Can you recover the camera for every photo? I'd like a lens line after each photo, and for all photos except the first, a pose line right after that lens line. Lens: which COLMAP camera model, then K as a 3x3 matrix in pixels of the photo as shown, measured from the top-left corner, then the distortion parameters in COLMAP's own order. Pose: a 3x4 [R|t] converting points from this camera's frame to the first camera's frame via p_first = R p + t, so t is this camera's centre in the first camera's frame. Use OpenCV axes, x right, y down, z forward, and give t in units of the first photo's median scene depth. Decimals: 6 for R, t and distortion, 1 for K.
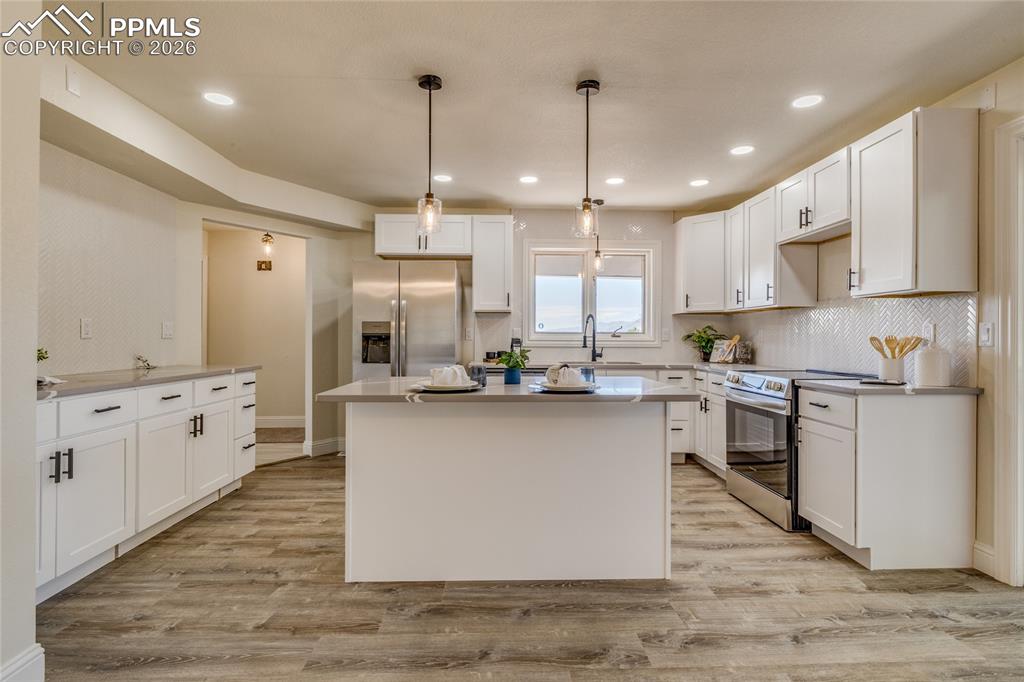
lens RADIAL K [[493.1, 0, 516.1], [0, 493.1, 337.3], [0, 0, 1]] dist [-0.002140, 0.000705]
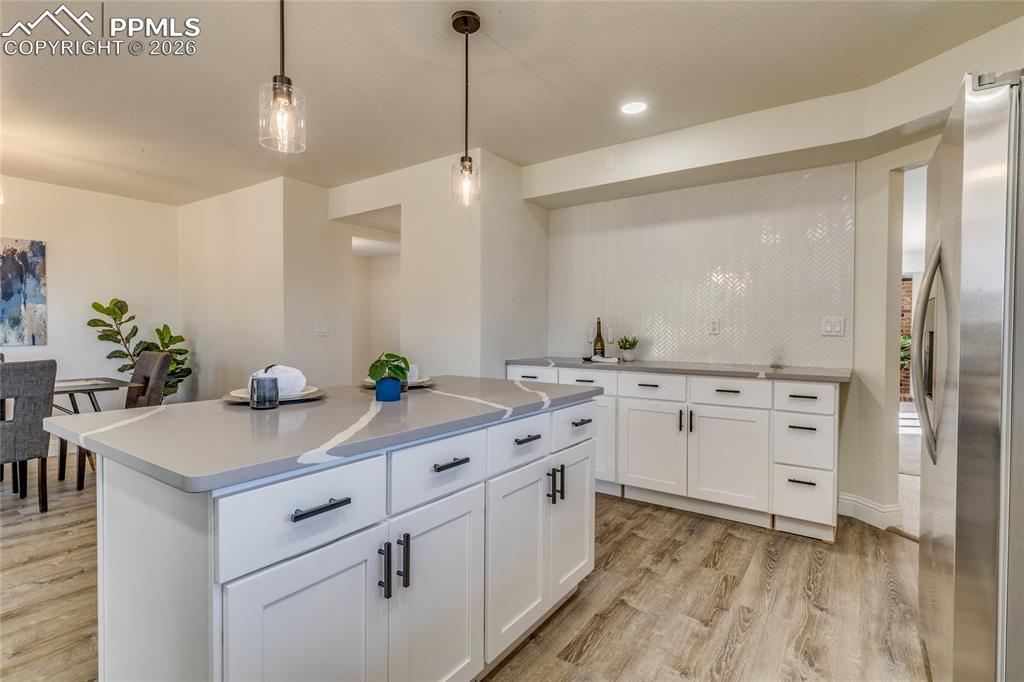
lens RADIAL K [[496.4, 0, 514.0], [0, 496.4, 337.7], [0, 0, 1]] dist [-0.002391, 0.000182]
pose [[-0.604051, 0.007785, -0.796908, 0.366438], [-0.008402, 0.999835, 0.016136, -0.005126], [0.796902, 0.016442, -0.603885, 1.299813]]
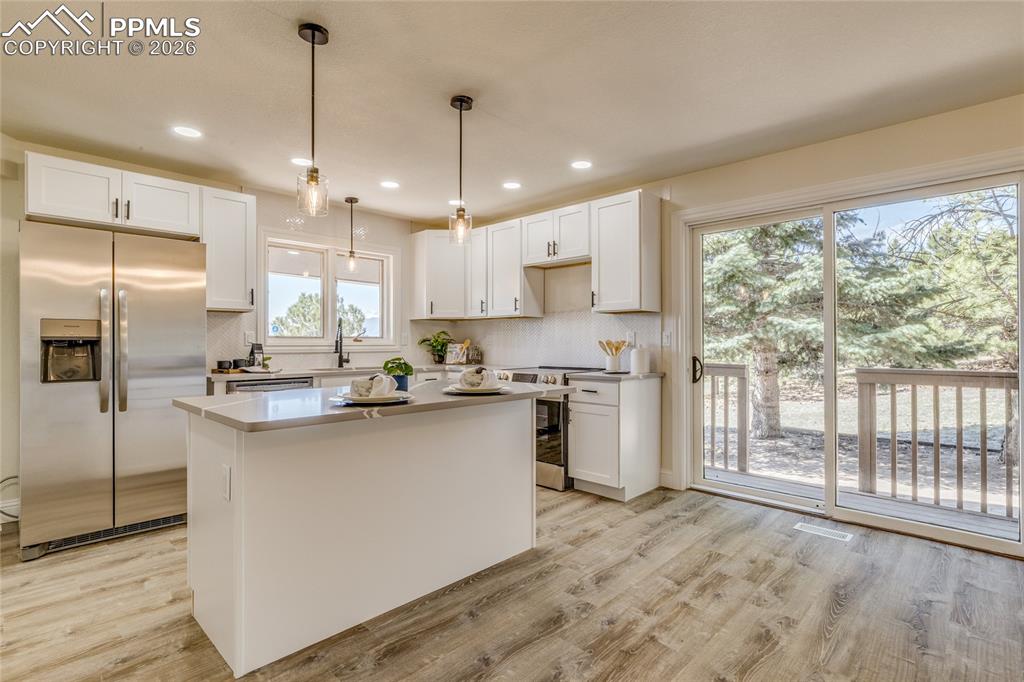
lens RADIAL K [[494.4, 0, 517.9], [0, 494.4, 342.1], [0, 0, 1]] dist [-0.000504, 0.000315]
pose [[0.720061, -0.003499, 0.693902, -0.416176], [0.002930, 0.999994, 0.002002, -0.001005], [-0.693905, 0.000591, 0.720067, 0.138545]]
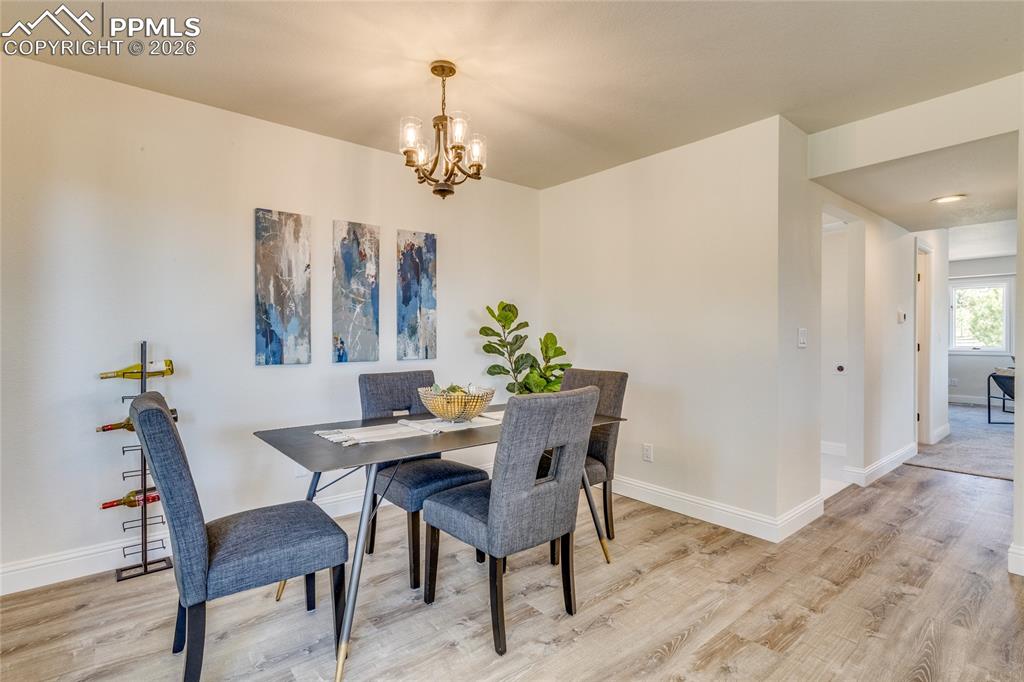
lens RADIAL K [[496.4, 0, 514.0], [0, 496.4, 337.7], [0, 0, 1]] dist [-0.002391, 0.000182]
pose [[-0.797295, -0.004016, -0.603576, 0.617122], [-0.003348, 0.999992, -0.002230, 0.002555], [0.603580, 0.000243, -0.797302, 0.405976]]
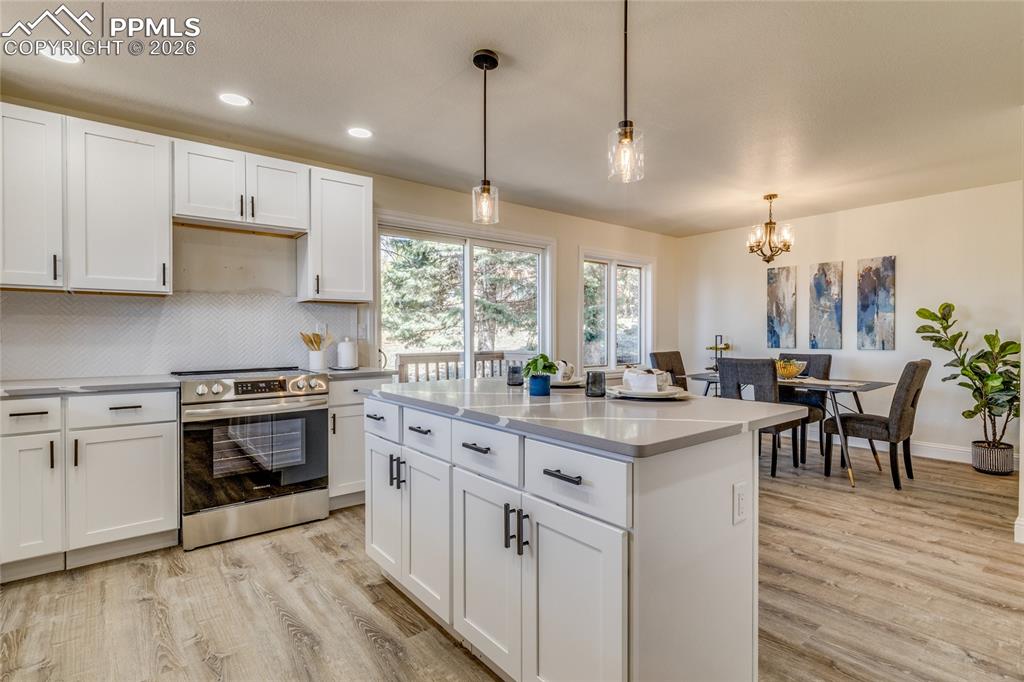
lens RADIAL K [[496.4, 0, 514.0], [0, 496.4, 337.7], [0, 0, 1]] dist [-0.002391, 0.000182]
pose [[-0.595285, -0.011746, 0.803429, -0.518643], [-0.001586, 0.999908, 0.013443, -0.007358], [-0.803513, 0.006728, -0.595249, 1.260663]]
